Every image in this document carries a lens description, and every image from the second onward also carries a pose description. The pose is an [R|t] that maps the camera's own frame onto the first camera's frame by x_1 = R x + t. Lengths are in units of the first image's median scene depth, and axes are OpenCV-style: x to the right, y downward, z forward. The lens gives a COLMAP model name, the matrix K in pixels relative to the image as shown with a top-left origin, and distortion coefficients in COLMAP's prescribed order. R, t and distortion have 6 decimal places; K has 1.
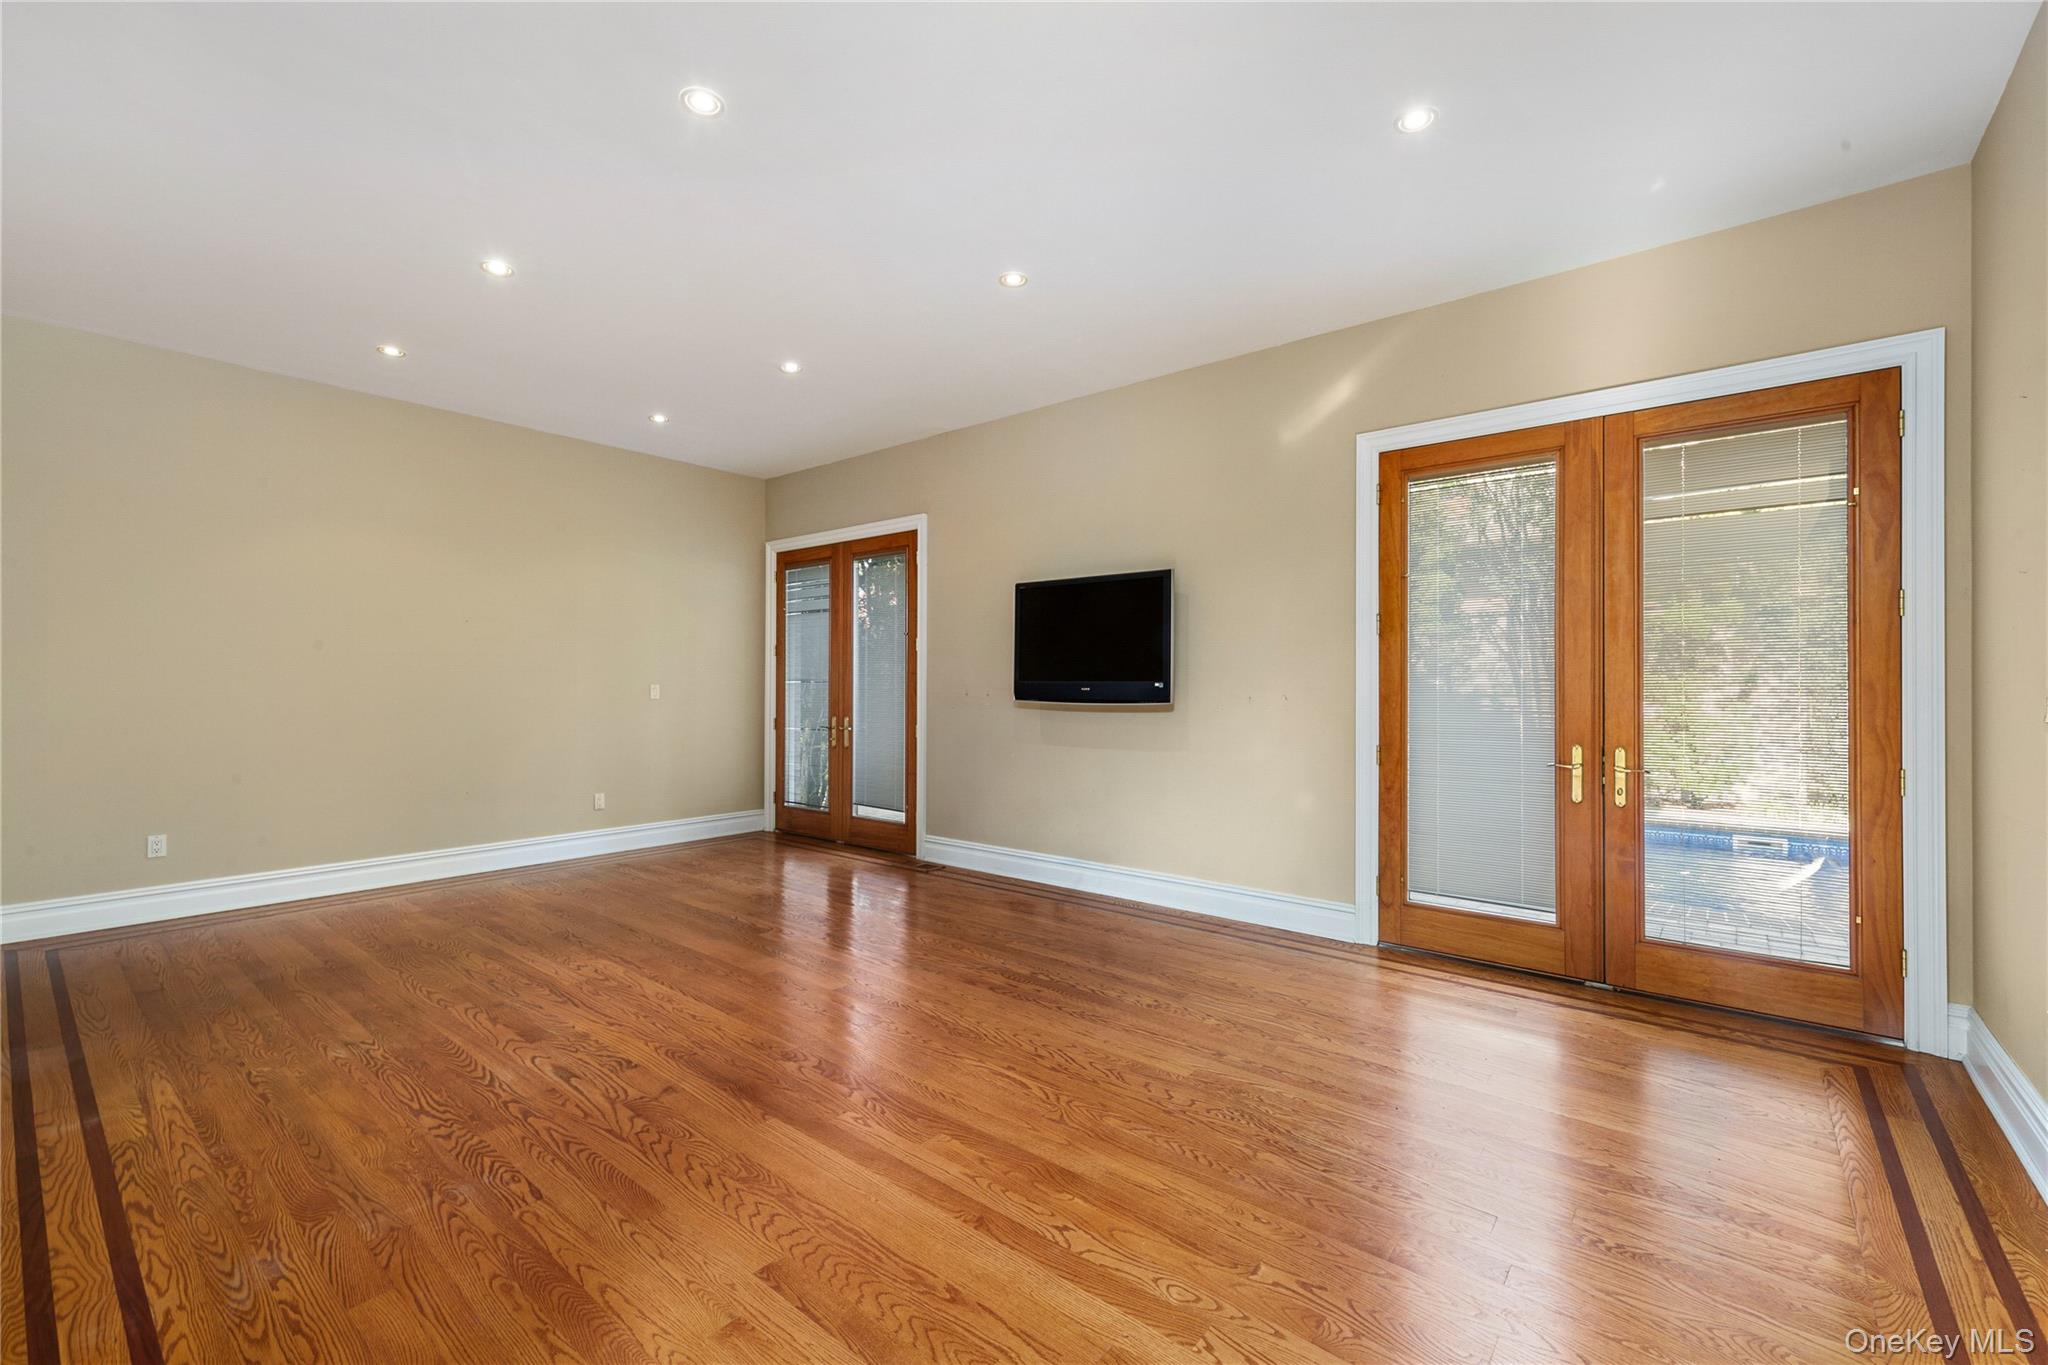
lens RADIAL K [[848.7, 0, 1027.1], [0, 848.7, 680.8], [0, 0, 1]] dist [0.004151, -0.000955]
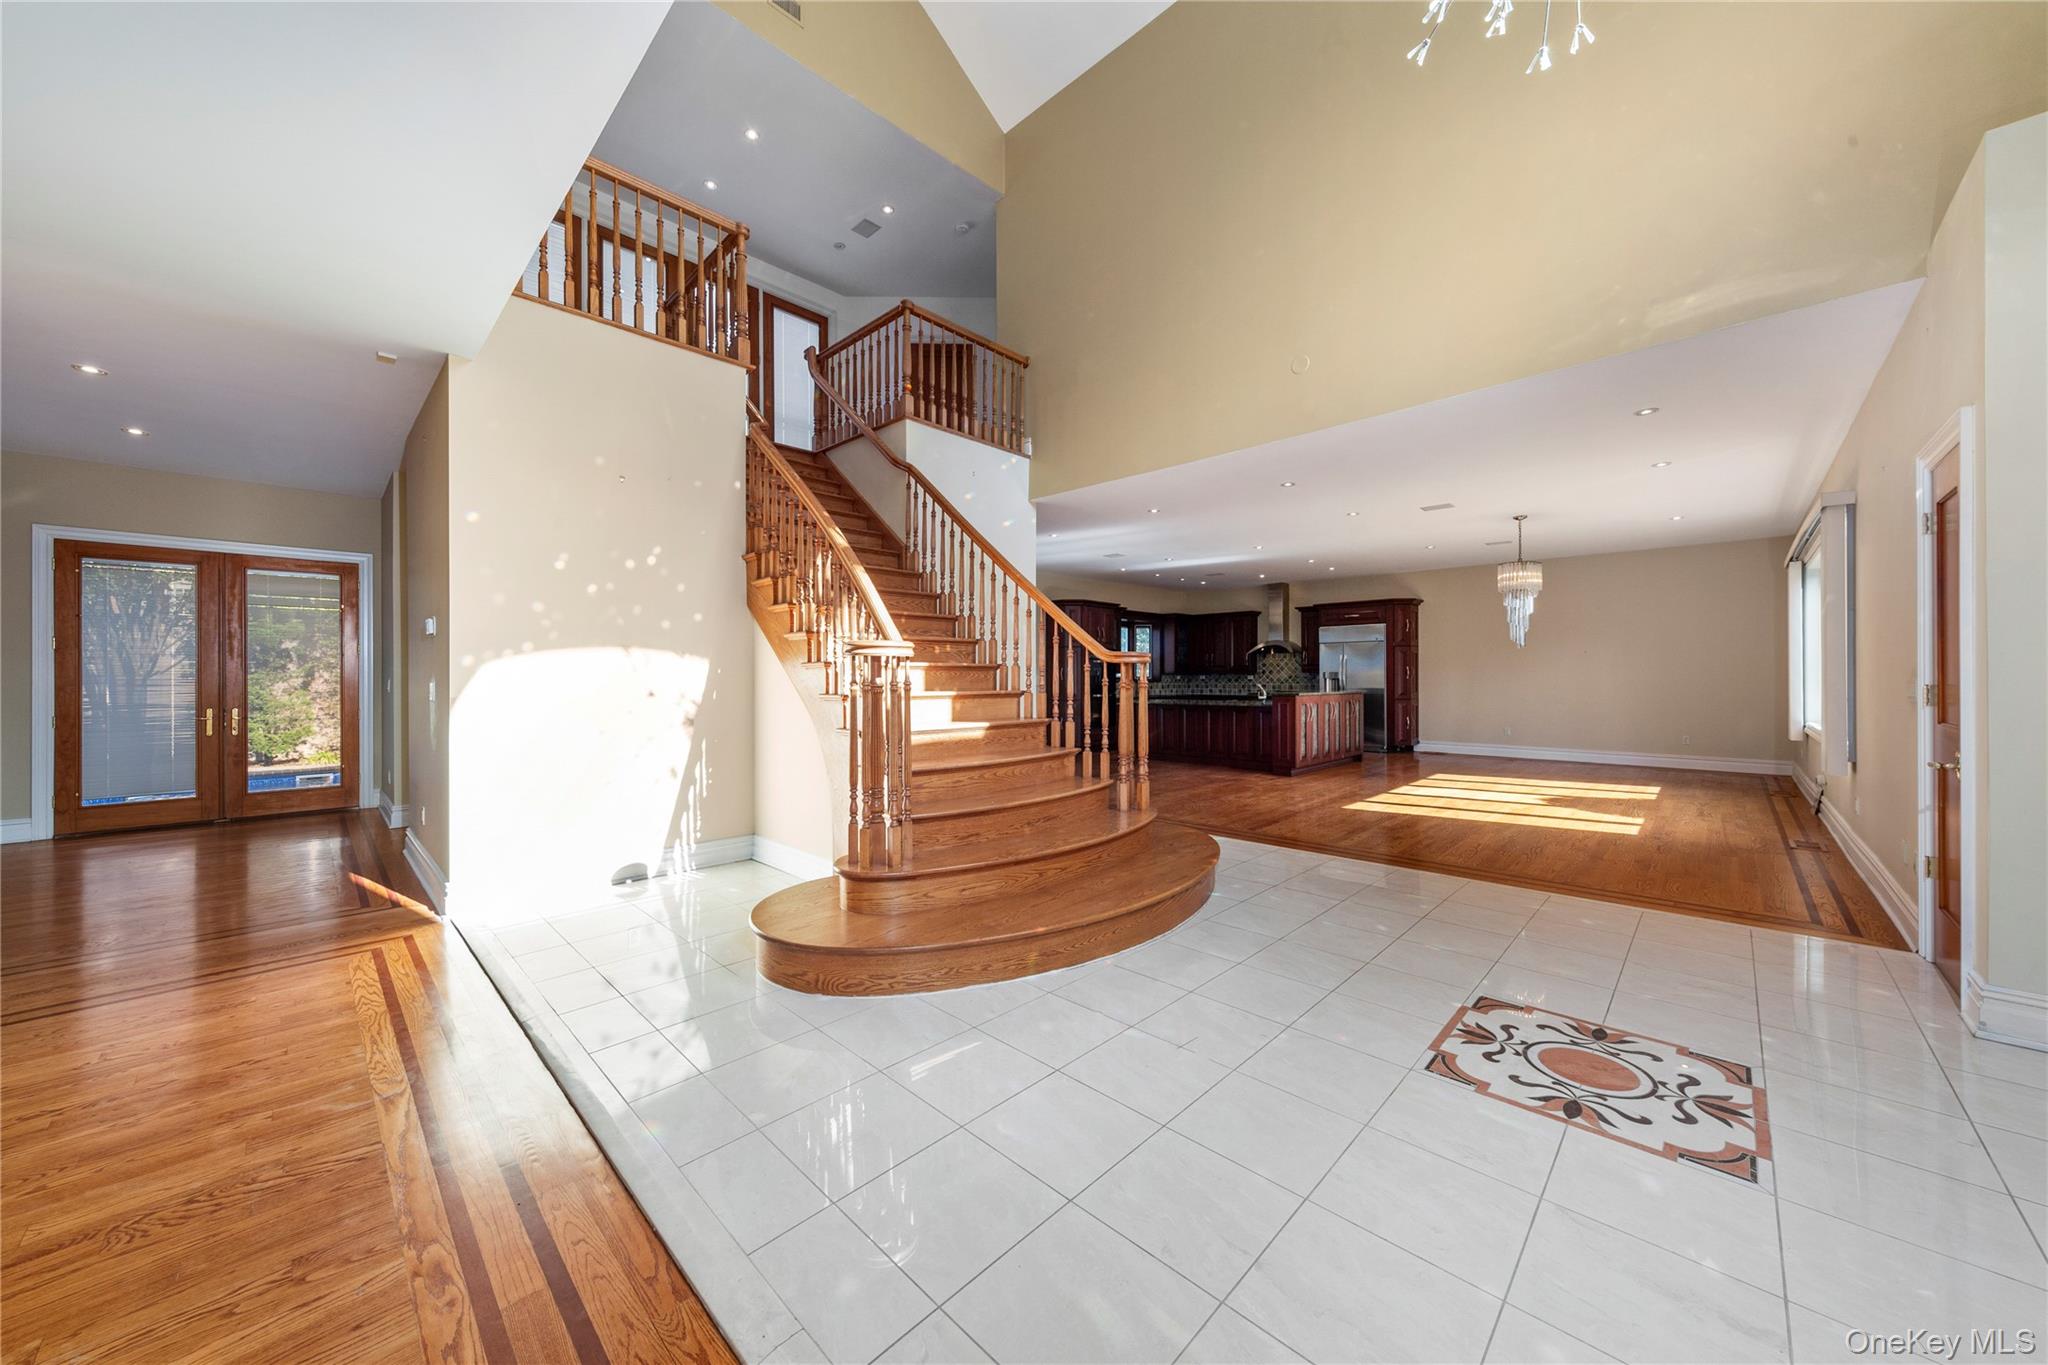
lens RADIAL K [[714.8, 0, 1018.0], [0, 714.8, 679.5], [0, 0, 1]] dist [0.001794, 0.000277]
pose [[0.092867, -0.004186, 0.995670, -0.796200], [-0.003282, 0.999984, 0.004510, -0.007925], [-0.995673, -0.003687, 0.092852, -0.986370]]
